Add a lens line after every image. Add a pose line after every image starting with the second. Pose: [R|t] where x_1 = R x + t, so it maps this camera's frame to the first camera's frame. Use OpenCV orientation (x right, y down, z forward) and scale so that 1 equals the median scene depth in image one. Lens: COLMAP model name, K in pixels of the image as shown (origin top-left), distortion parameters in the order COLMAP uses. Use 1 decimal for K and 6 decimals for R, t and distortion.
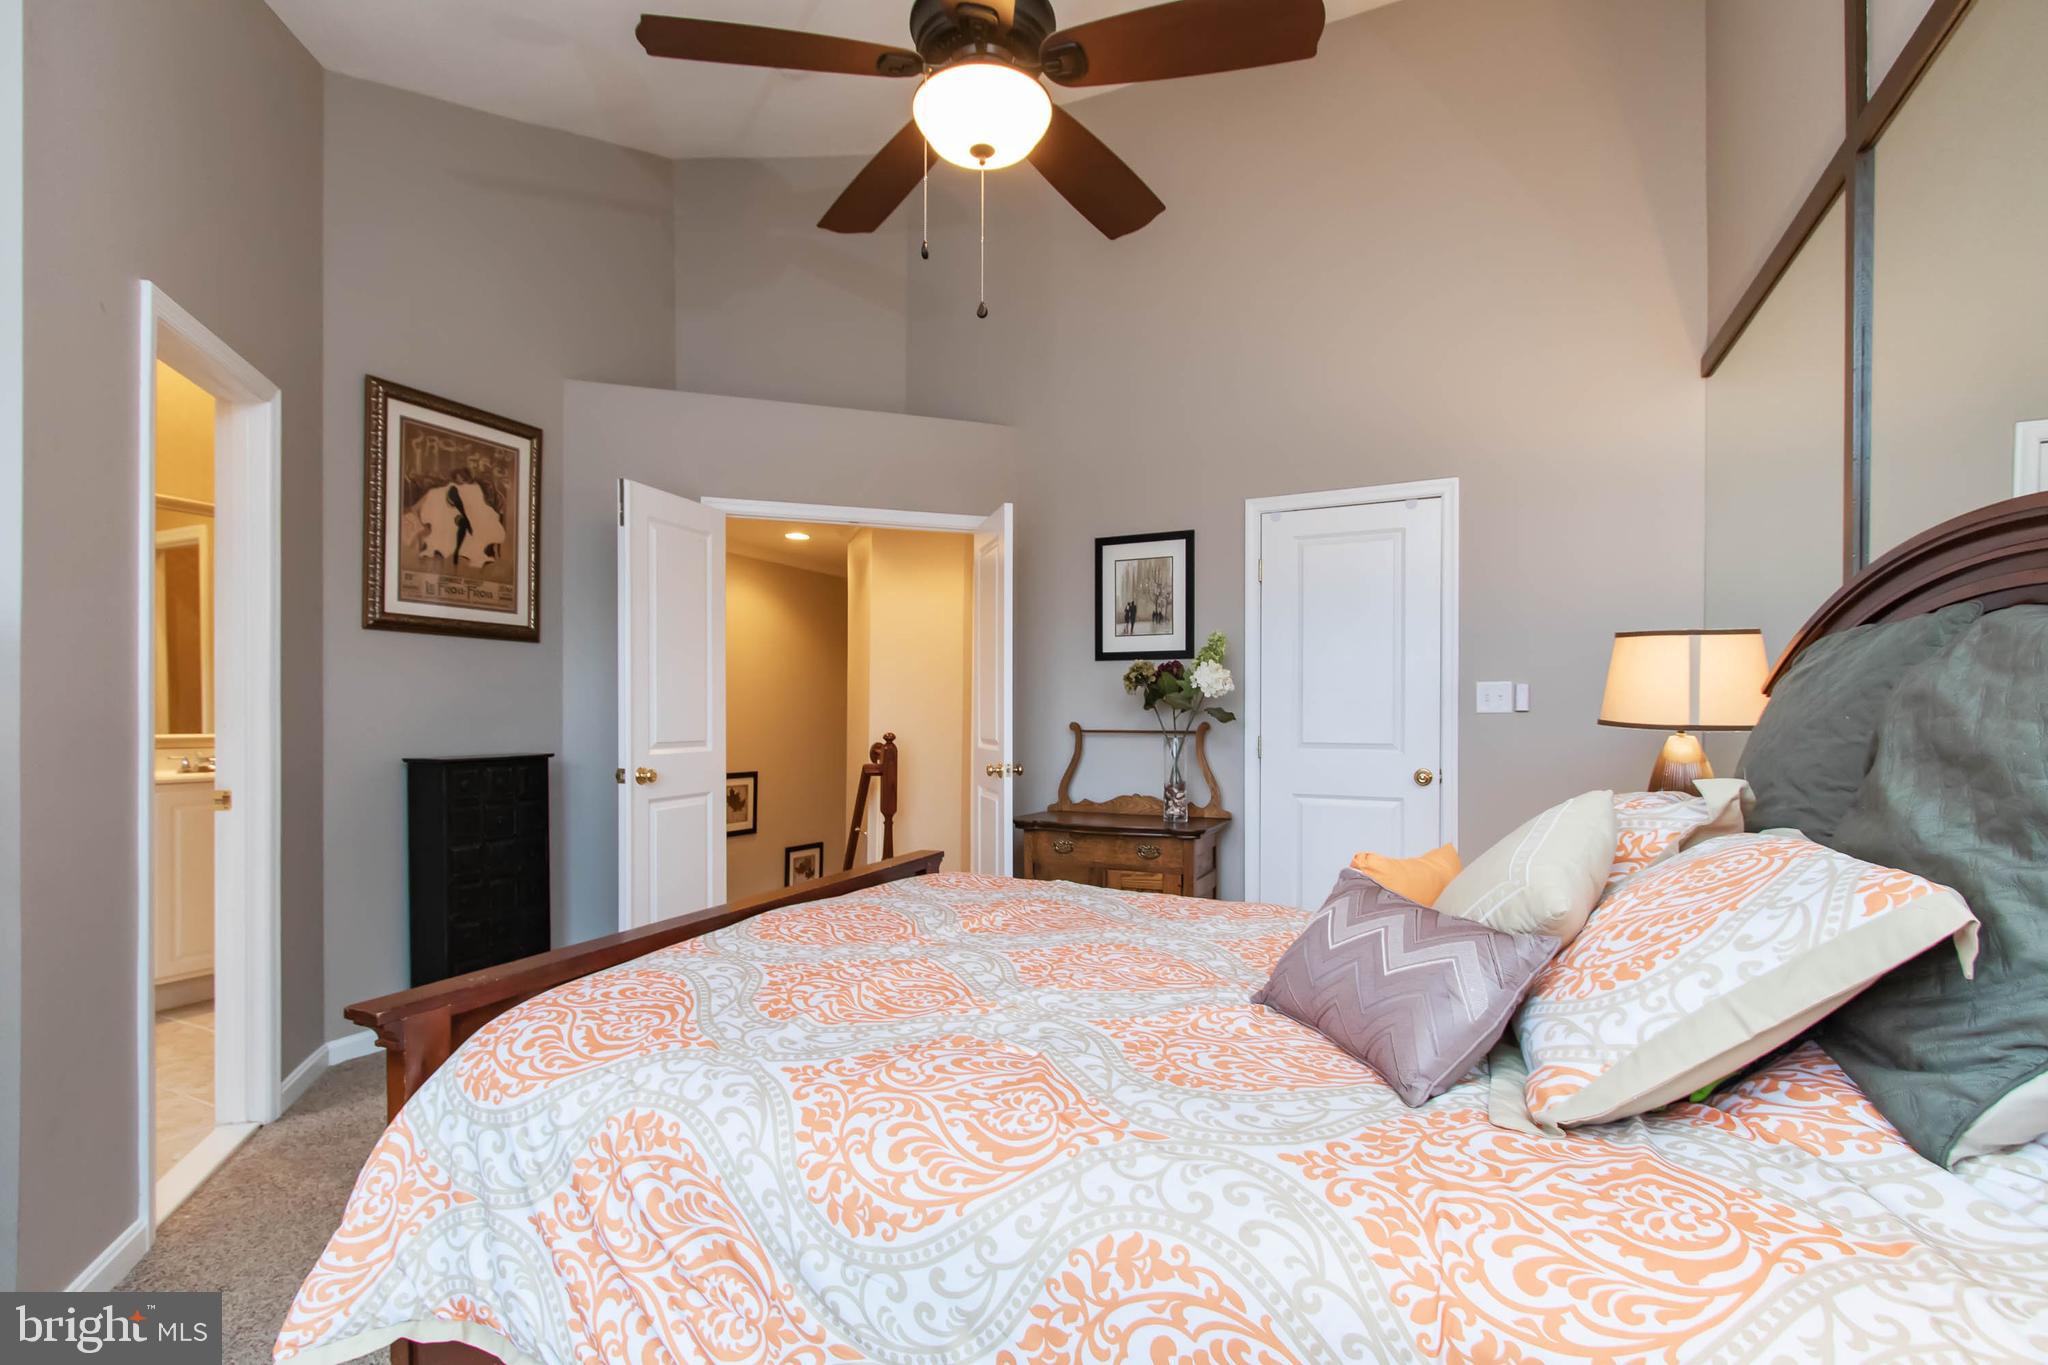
lens RADIAL K [[944.8, 0, 1020.5], [0, 944.8, 702.3], [0, 0, 1]] dist [0.003073, 0.000381]
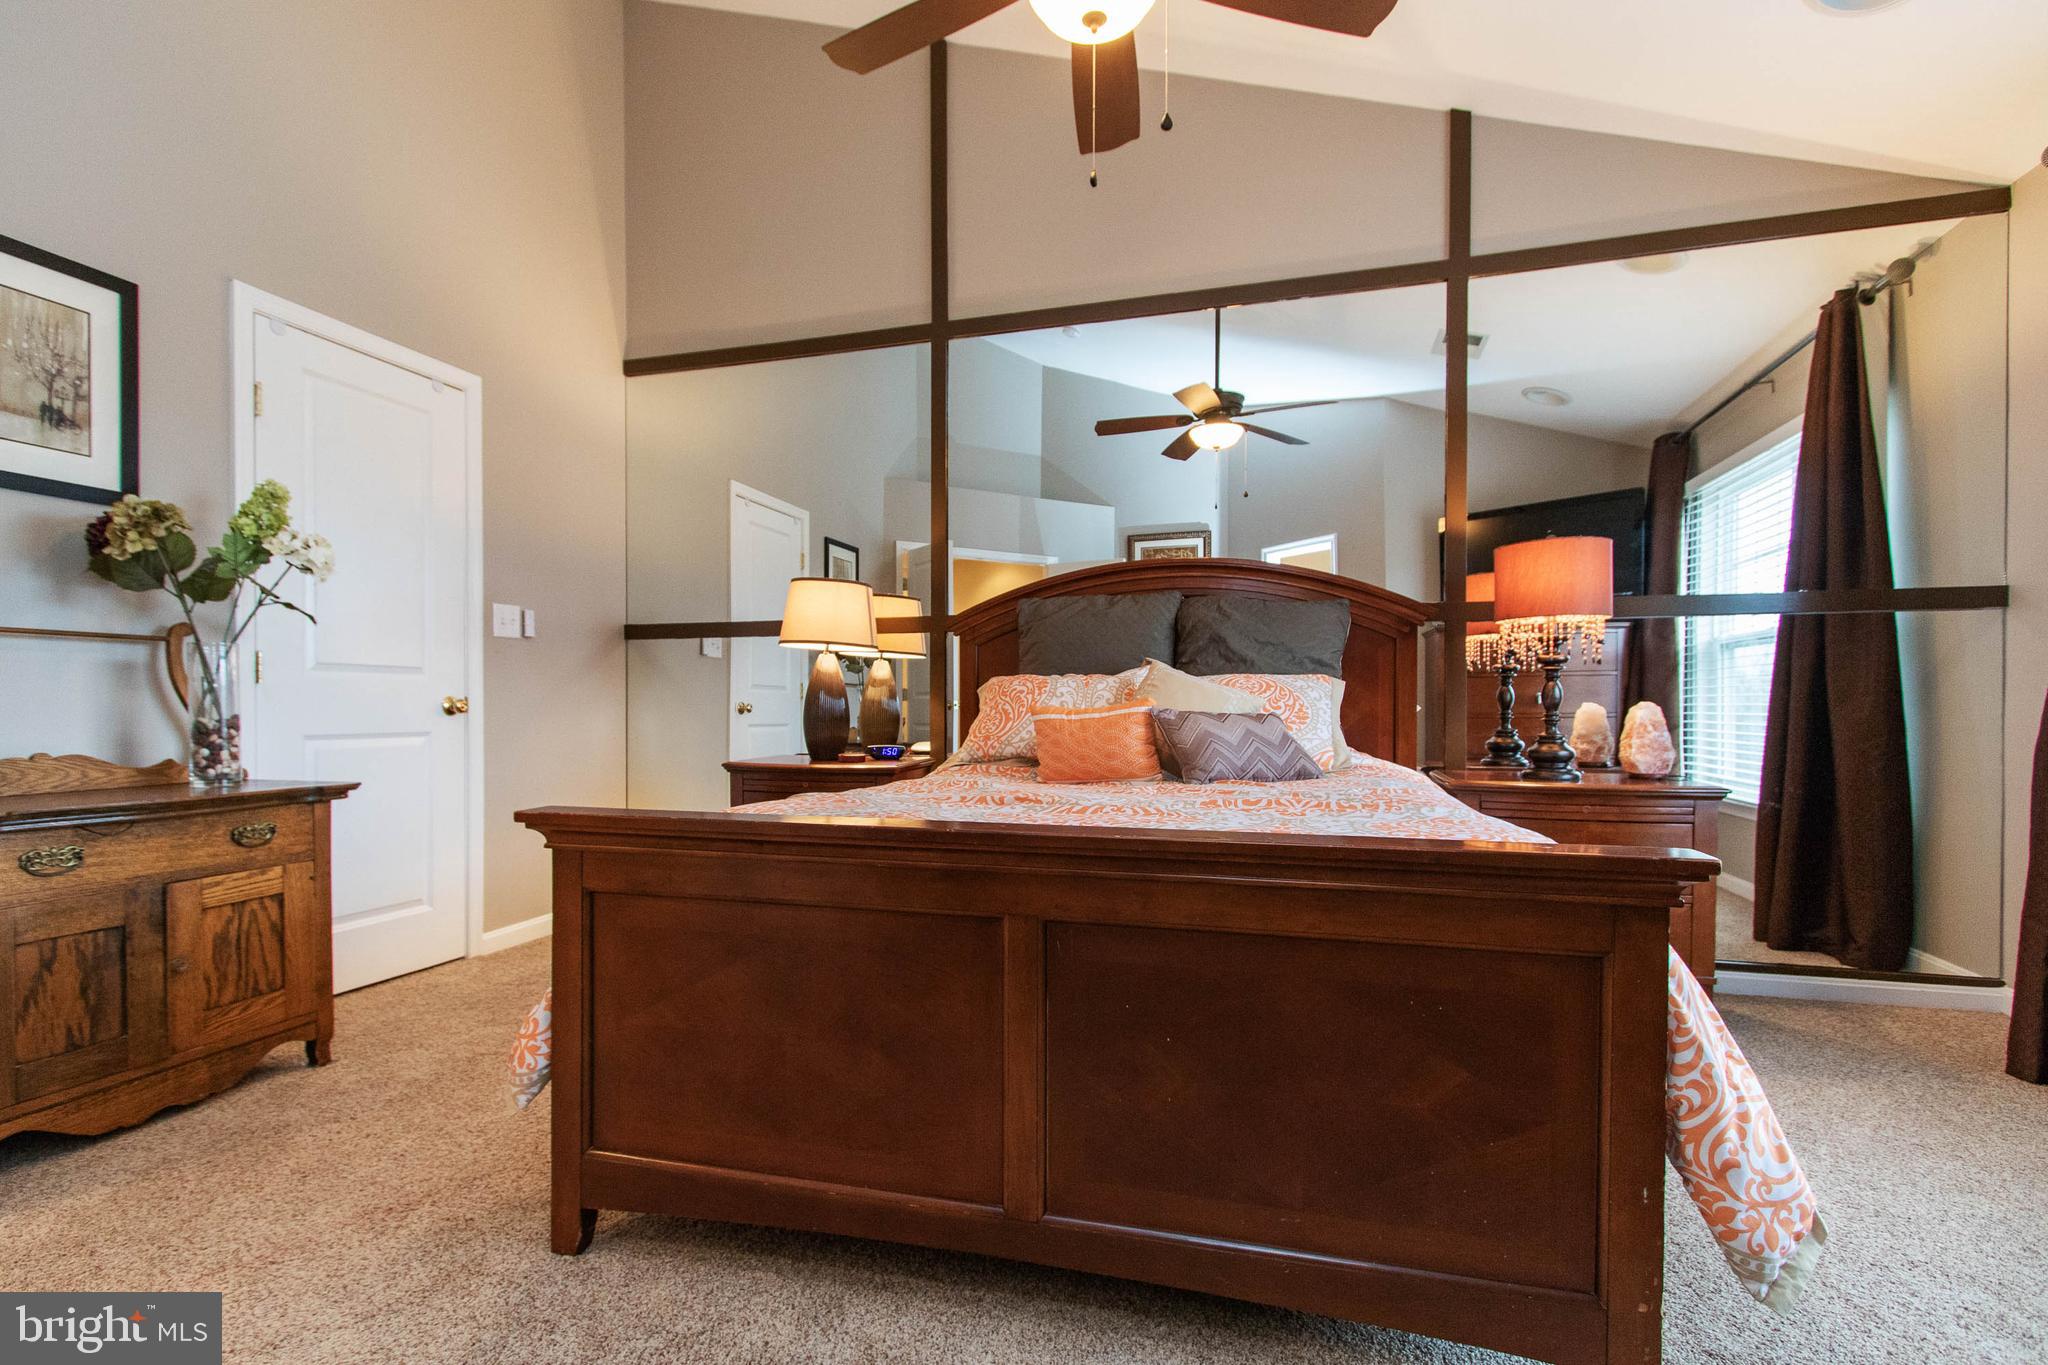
lens RADIAL K [[944.8, 0, 1020.5], [0, 944.8, 702.3], [0, 0, 1]] dist [0.003073, 0.000381]
pose [[-0.164888, 0.000302, 0.986312, -0.482437], [-0.009333, 0.999955, -0.001866, 0.067611], [-0.986268, -0.009513, -0.164878, 0.581713]]
